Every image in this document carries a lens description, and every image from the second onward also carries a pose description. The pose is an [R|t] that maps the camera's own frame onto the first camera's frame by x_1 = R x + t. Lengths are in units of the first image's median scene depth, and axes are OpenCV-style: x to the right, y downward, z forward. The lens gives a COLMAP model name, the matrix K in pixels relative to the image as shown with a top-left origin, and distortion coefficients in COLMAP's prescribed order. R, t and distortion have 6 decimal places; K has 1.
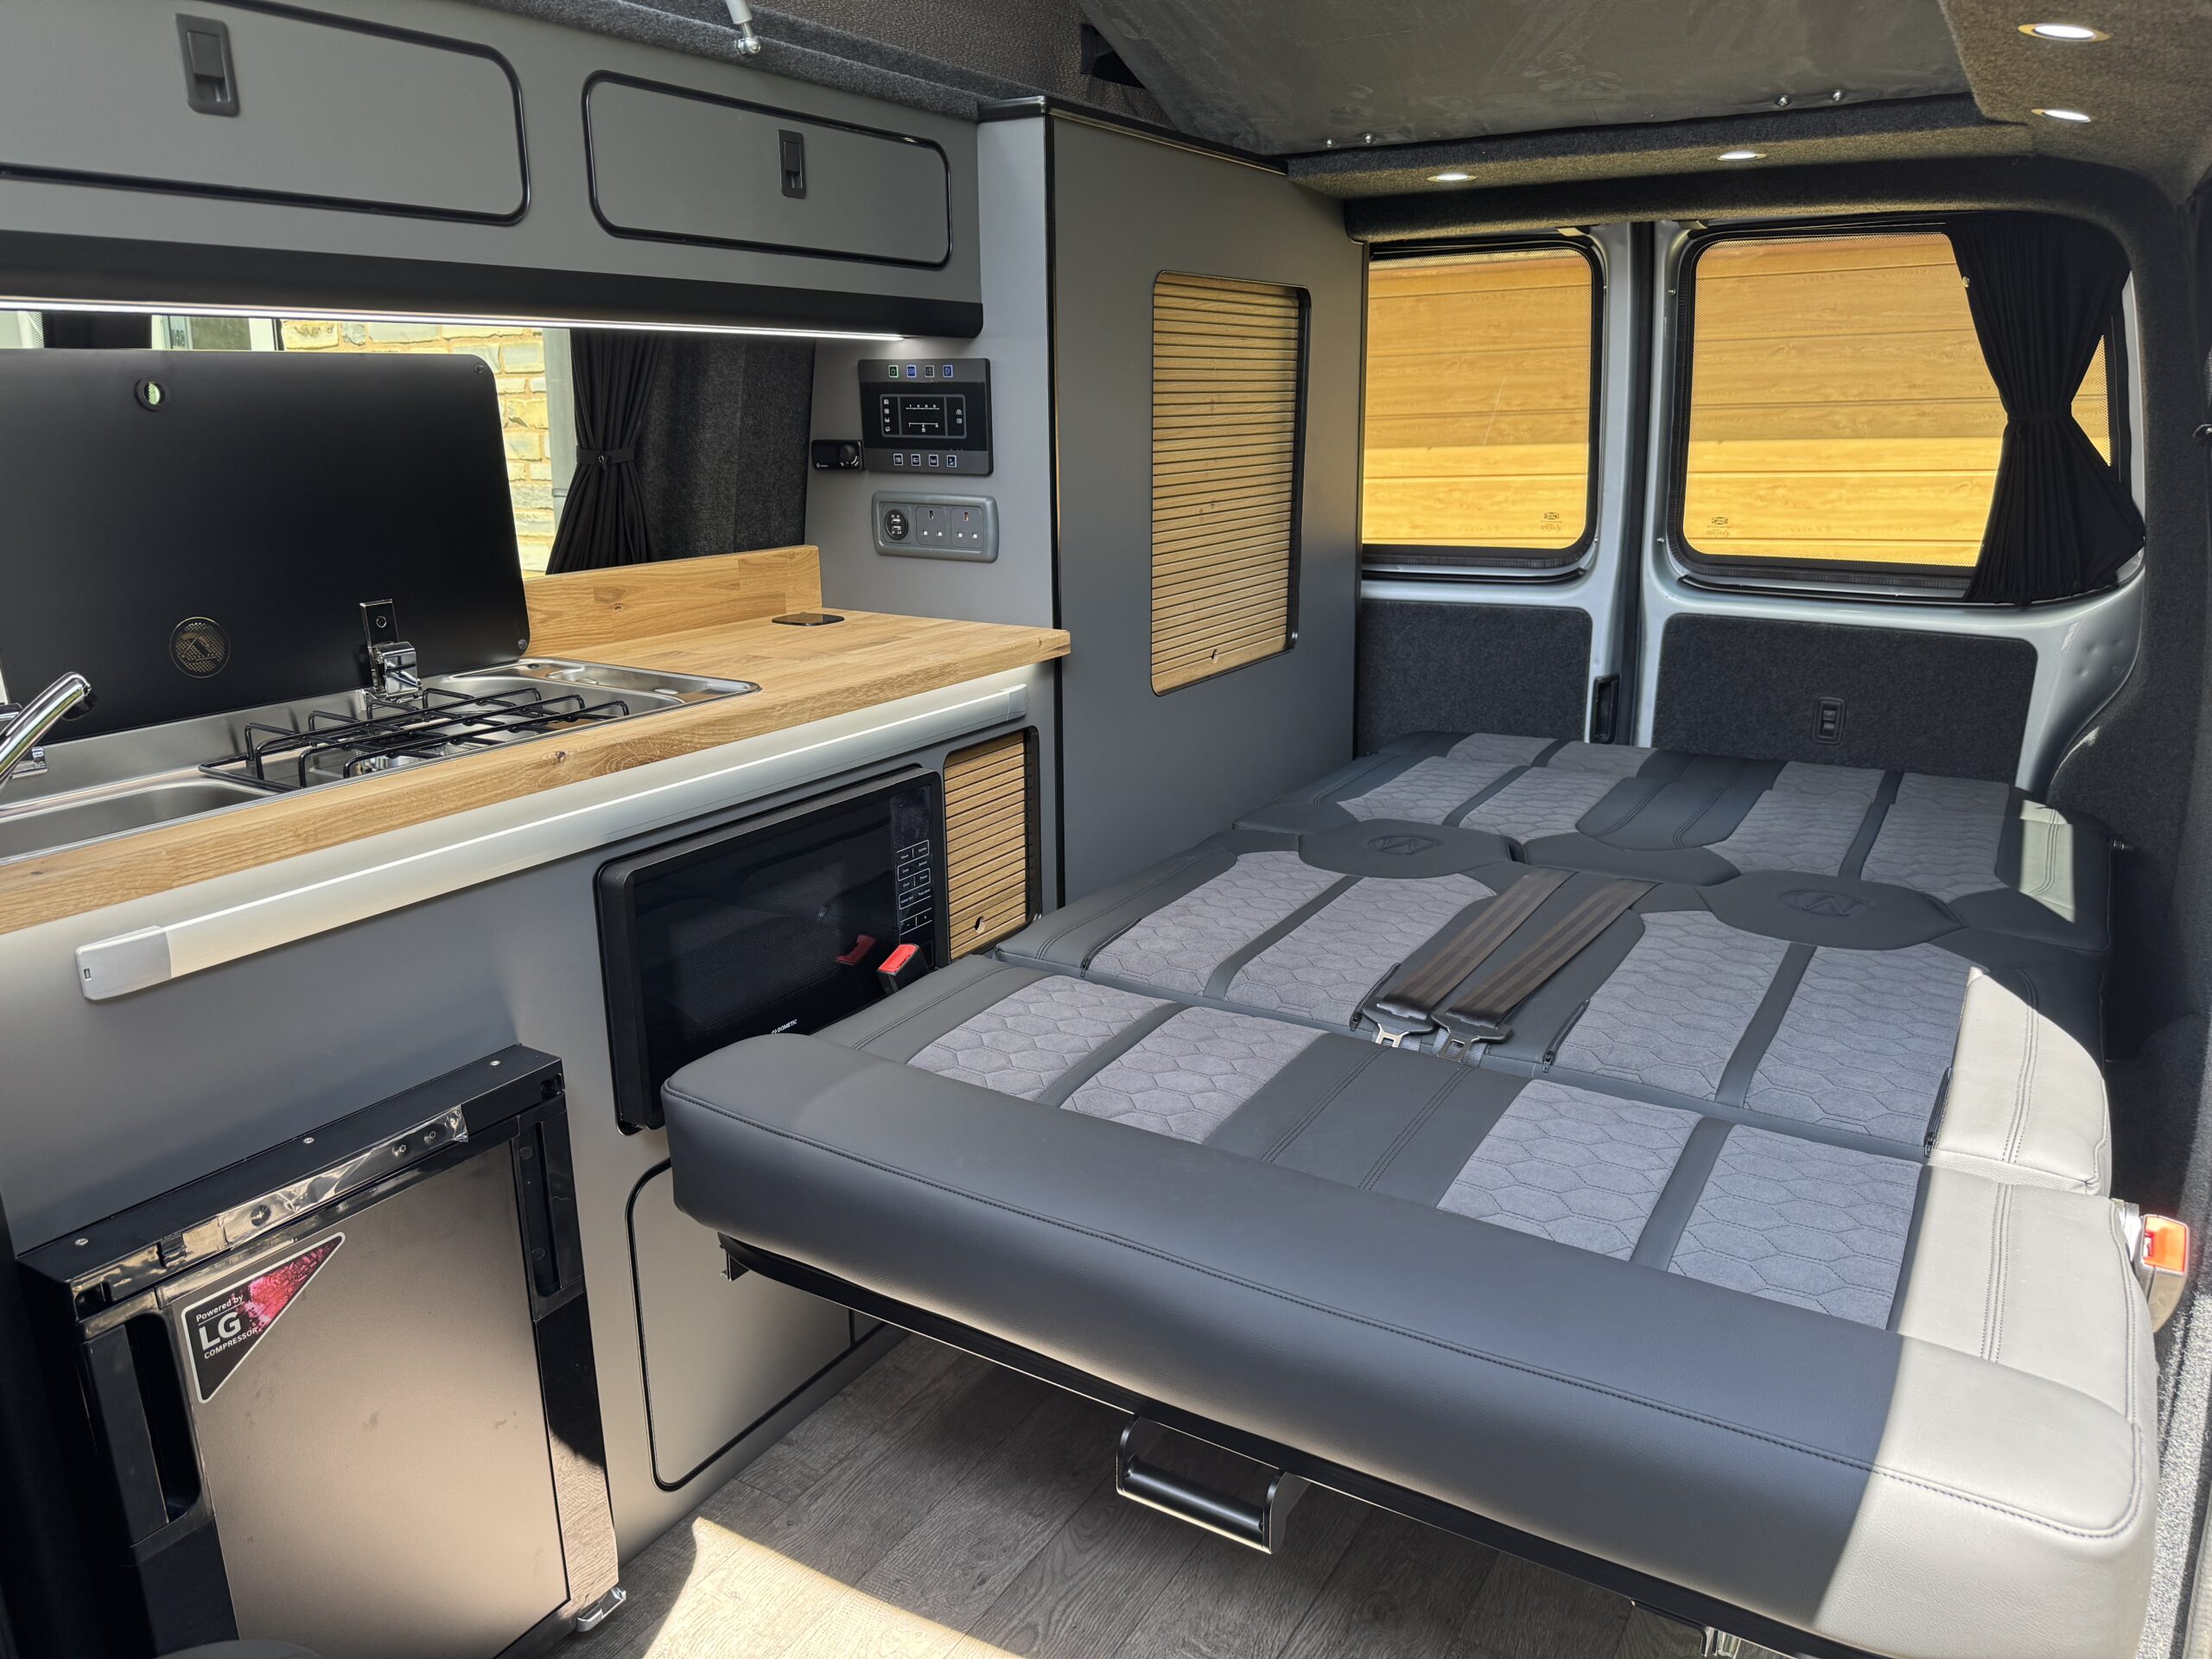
lens RADIAL K [[1562.4, 0, 1094.9], [0, 1562.4, 826.6], [0, 0, 1]] dist [0.045962, -0.044709]
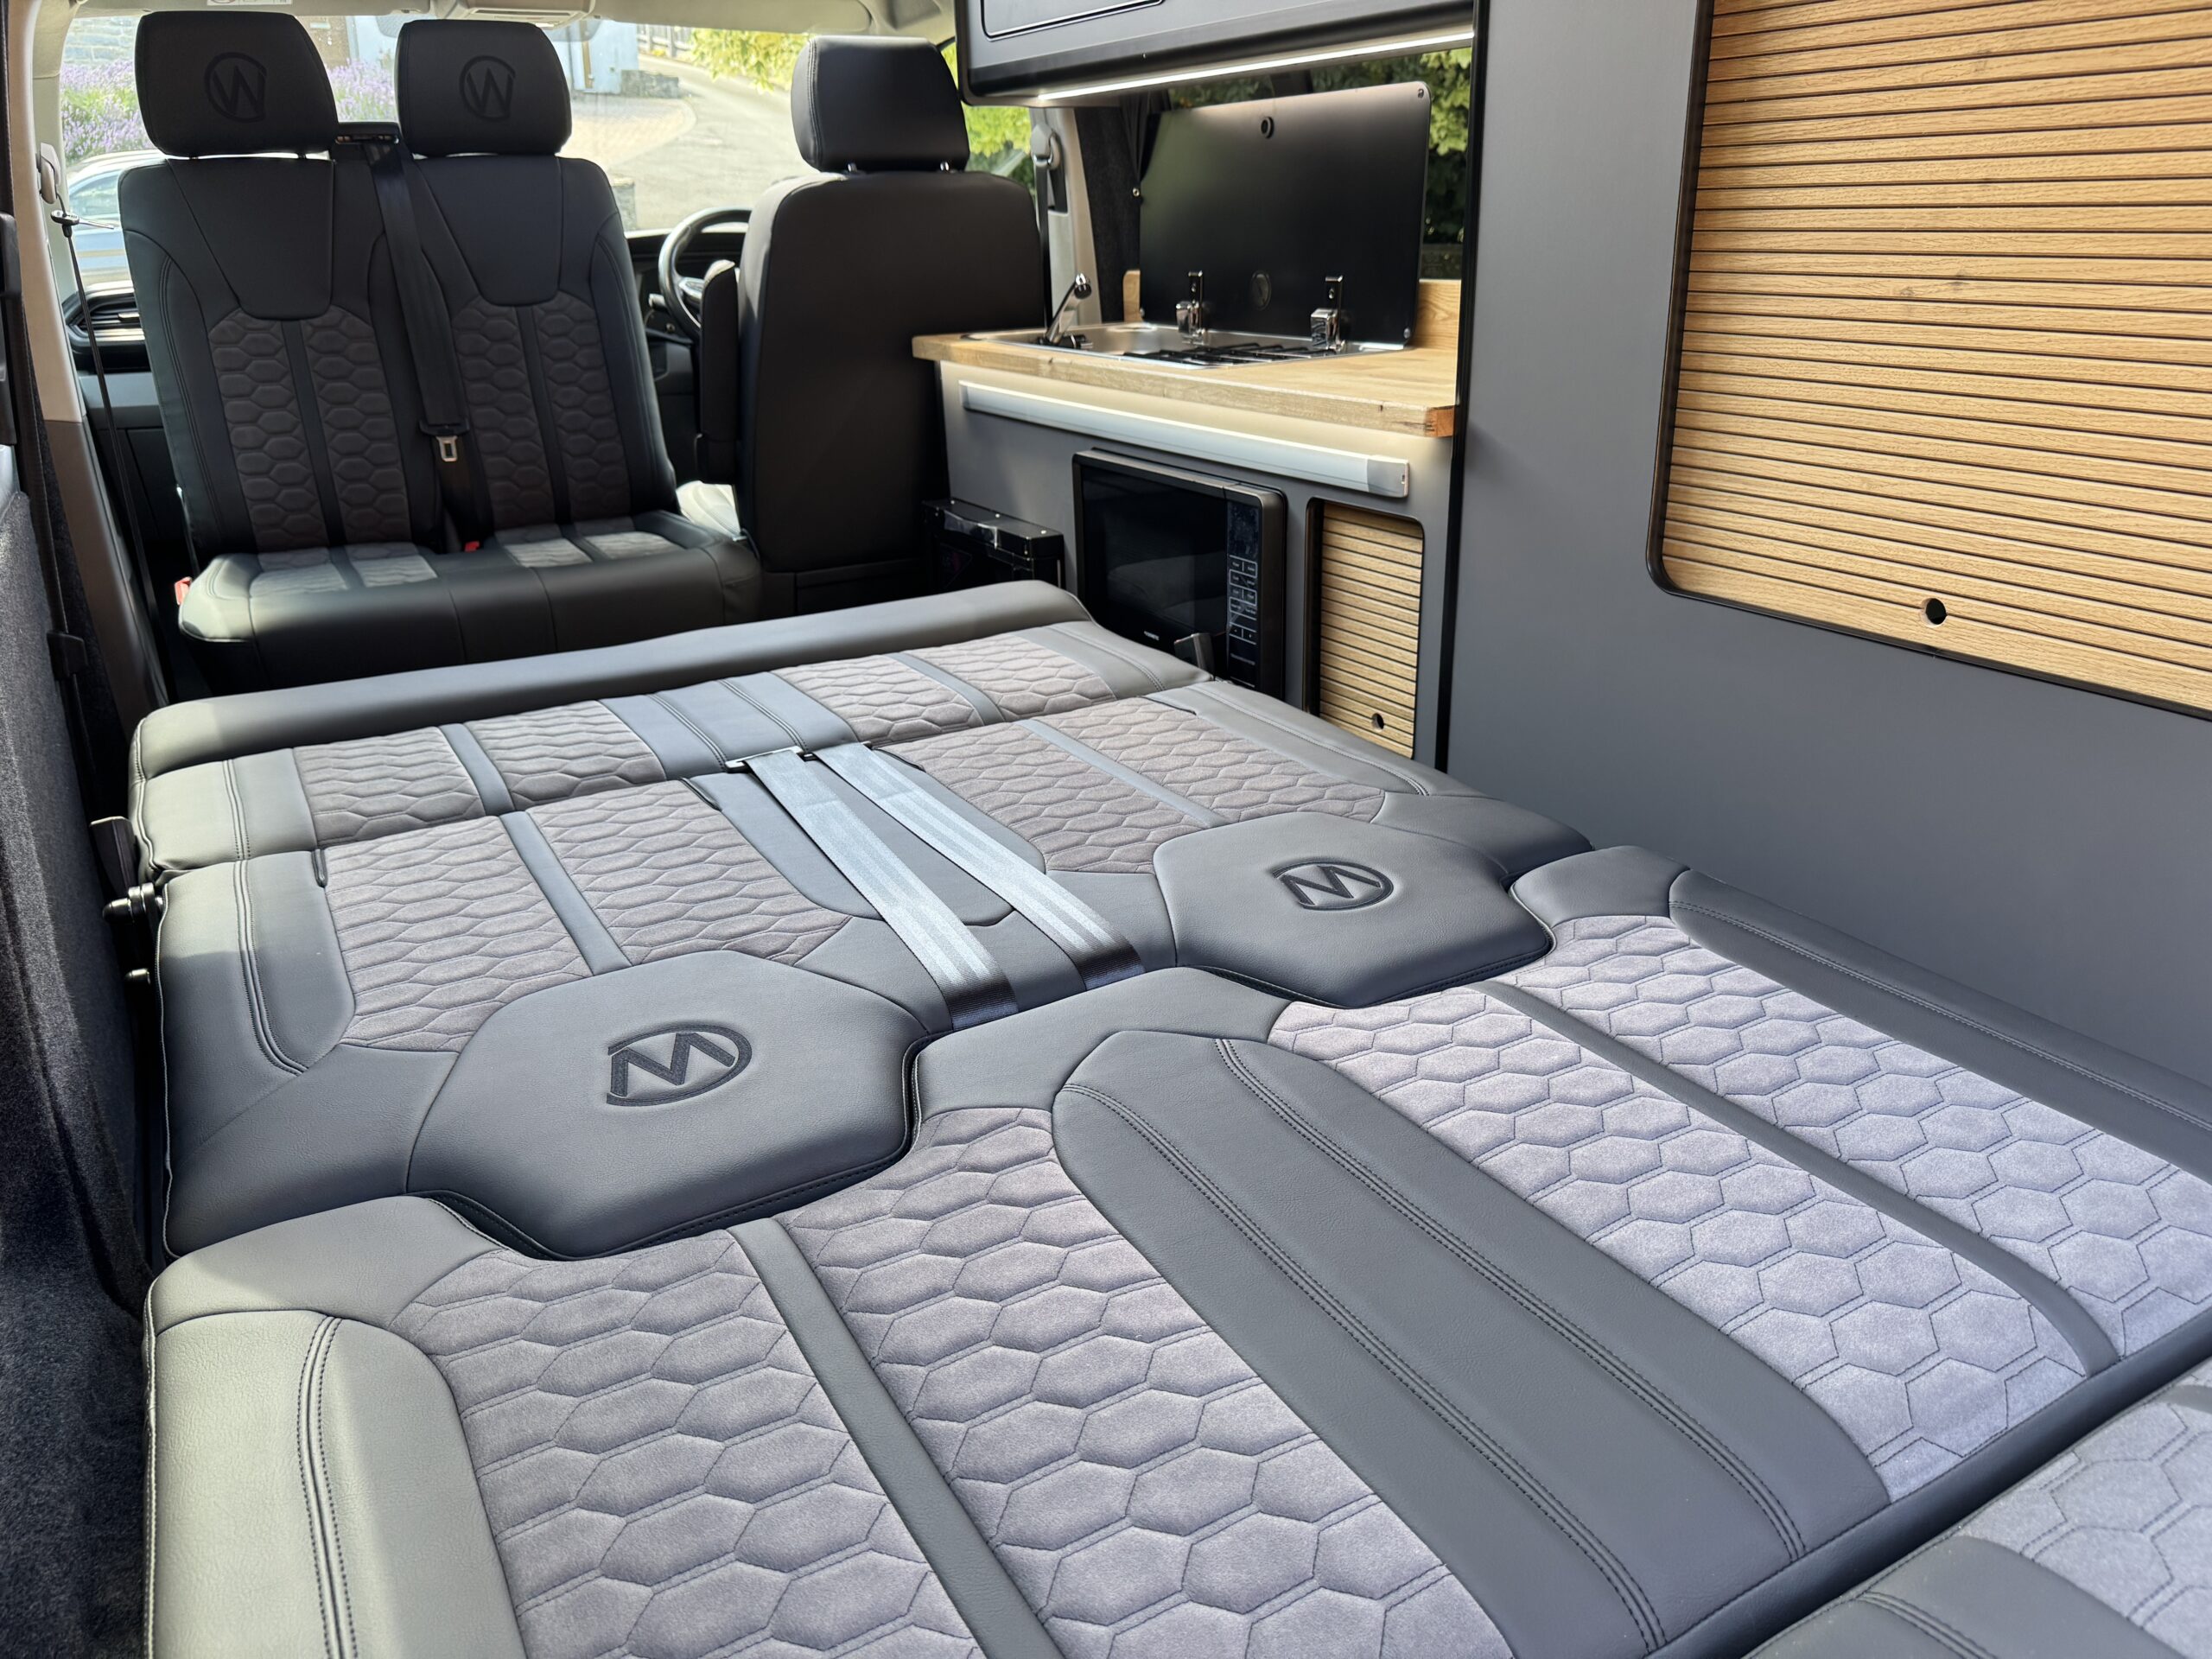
lens RADIAL K [[1562.4, 0, 1113.8], [0, 1562.4, 813.0], [0, 0, 1]] dist [0.045962, -0.044709]
pose [[-0.467782, 0.334713, -0.818014, 0.768582], [-0.213162, 0.855474, 0.471938, -0.291627], [0.857754, 0.395134, -0.328827, 1.215890]]
